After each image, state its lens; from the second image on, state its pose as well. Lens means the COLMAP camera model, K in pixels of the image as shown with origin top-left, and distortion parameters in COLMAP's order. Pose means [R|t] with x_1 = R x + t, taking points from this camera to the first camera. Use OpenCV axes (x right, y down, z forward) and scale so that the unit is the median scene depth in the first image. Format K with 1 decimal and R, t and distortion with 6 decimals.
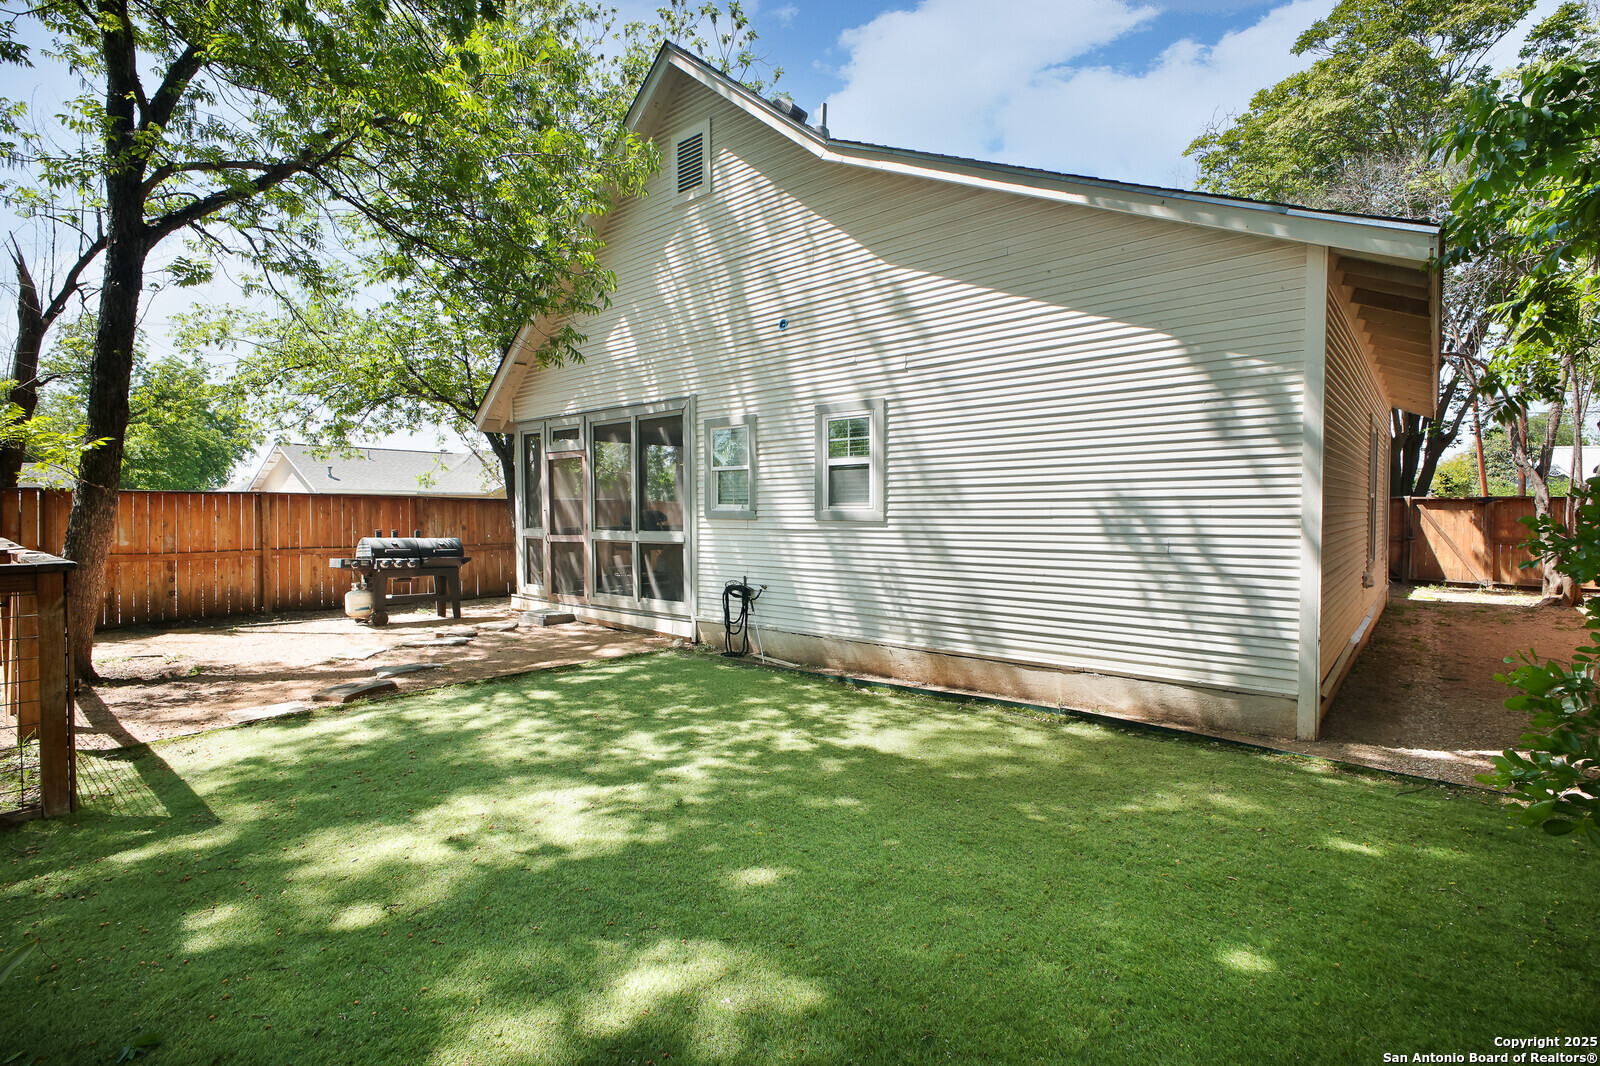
lens RADIAL K [[725.9, 0, 801.0], [0, 725.9, 527.6], [0, 0, 1]] dist [0.004875, -0.001571]
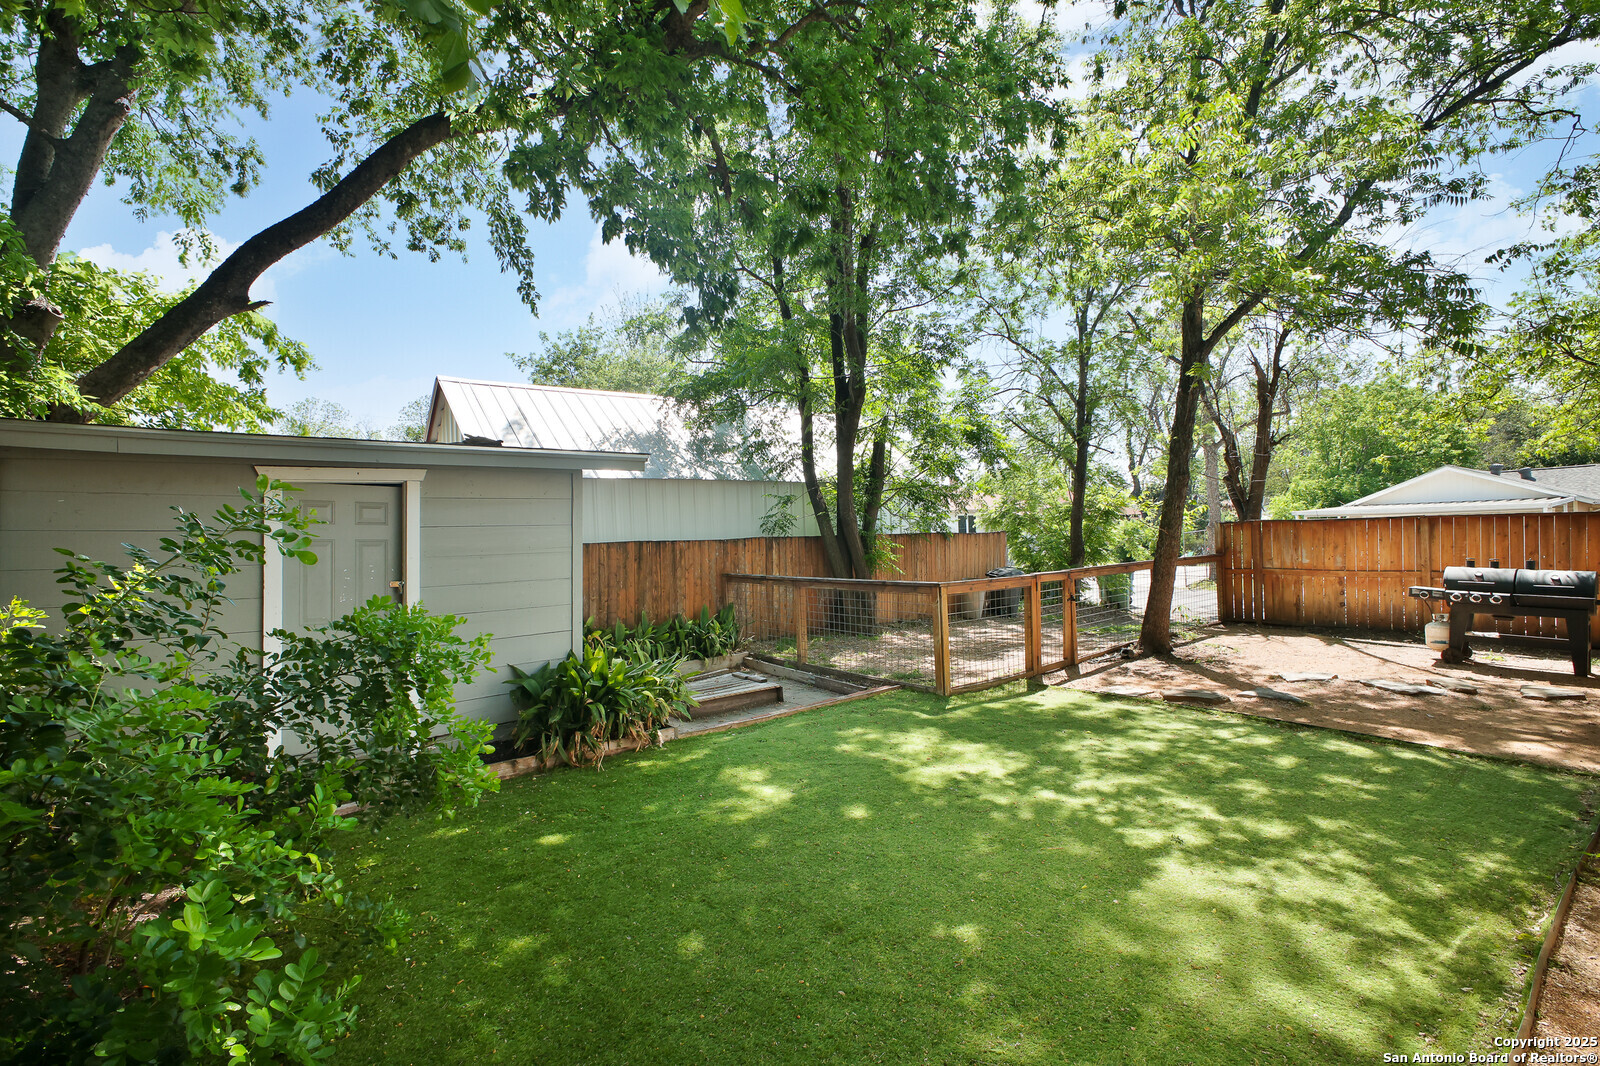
lens RADIAL K [[703.4, 0, 805.7], [0, 703.4, 533.4], [0, 0, 1]] dist [-0.002356, -0.000719]
pose [[-0.189844, 0.006614, -0.981792, 0.925691], [0.014703, 0.999884, 0.003893, -0.092880], [0.981704, -0.013696, -0.189920, 0.739028]]
